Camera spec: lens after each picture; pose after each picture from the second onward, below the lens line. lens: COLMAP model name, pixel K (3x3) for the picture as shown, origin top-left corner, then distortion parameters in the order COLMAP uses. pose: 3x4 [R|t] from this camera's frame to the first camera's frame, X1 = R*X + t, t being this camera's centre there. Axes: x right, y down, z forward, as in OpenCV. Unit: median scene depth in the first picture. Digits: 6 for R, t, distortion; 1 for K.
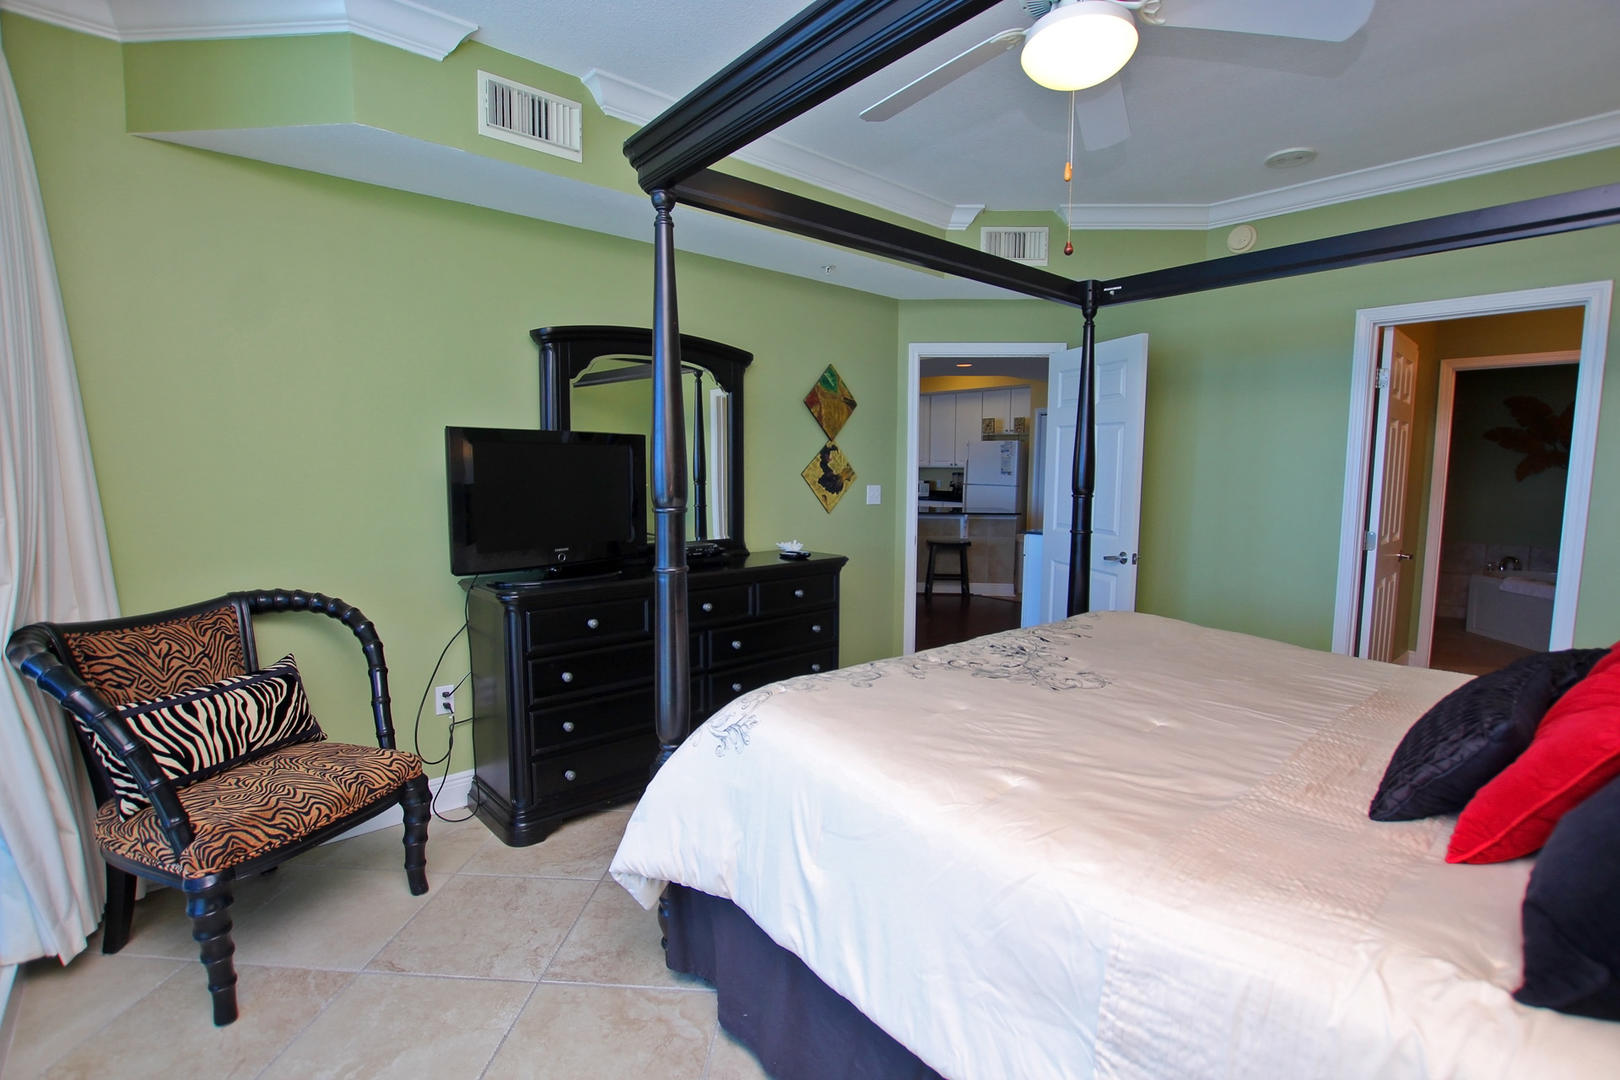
lens RADIAL K [[753.0, 0, 810.0], [0, 753.0, 540.0], [0, 0, 1]] dist [-0.004267, -0.000353]
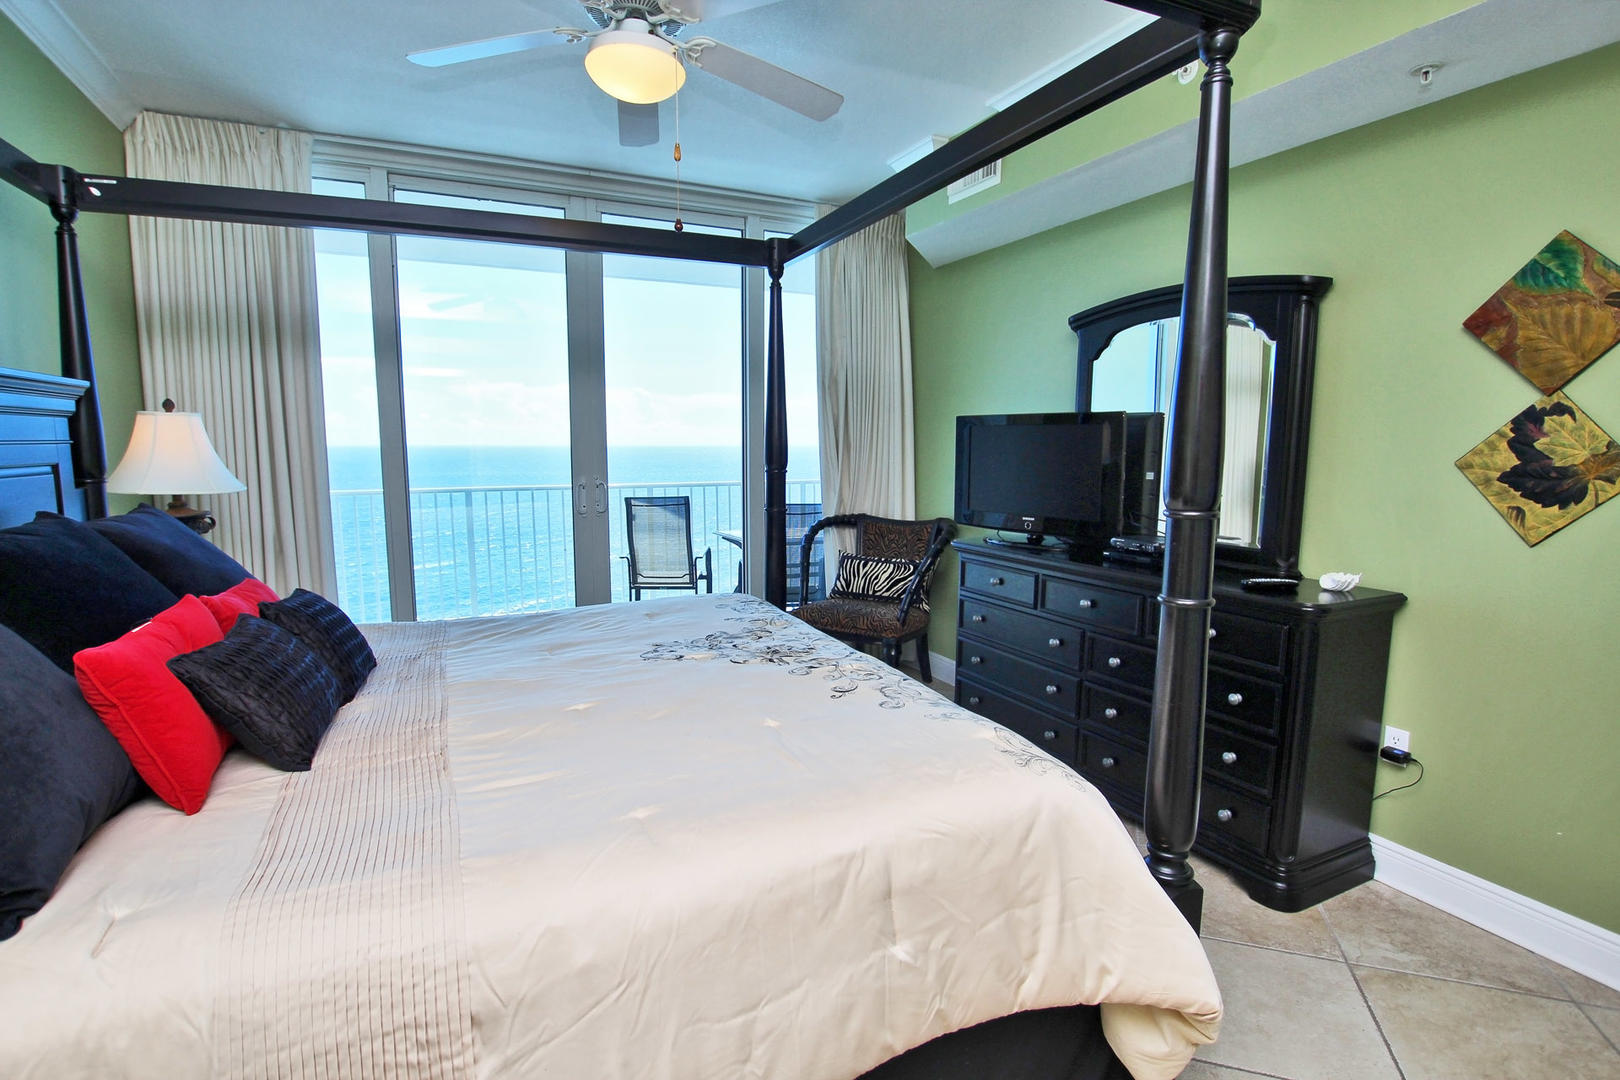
lens RADIAL K [[753.0, 0, 810.0], [0, 753.0, 540.0], [0, 0, 1]] dist [-0.004267, -0.000353]
pose [[-0.232268, 0.113890, -0.965961, 0.681994], [-0.110403, 0.983616, 0.142518, -0.065198], [0.966366, 0.139748, -0.215888, 0.753416]]
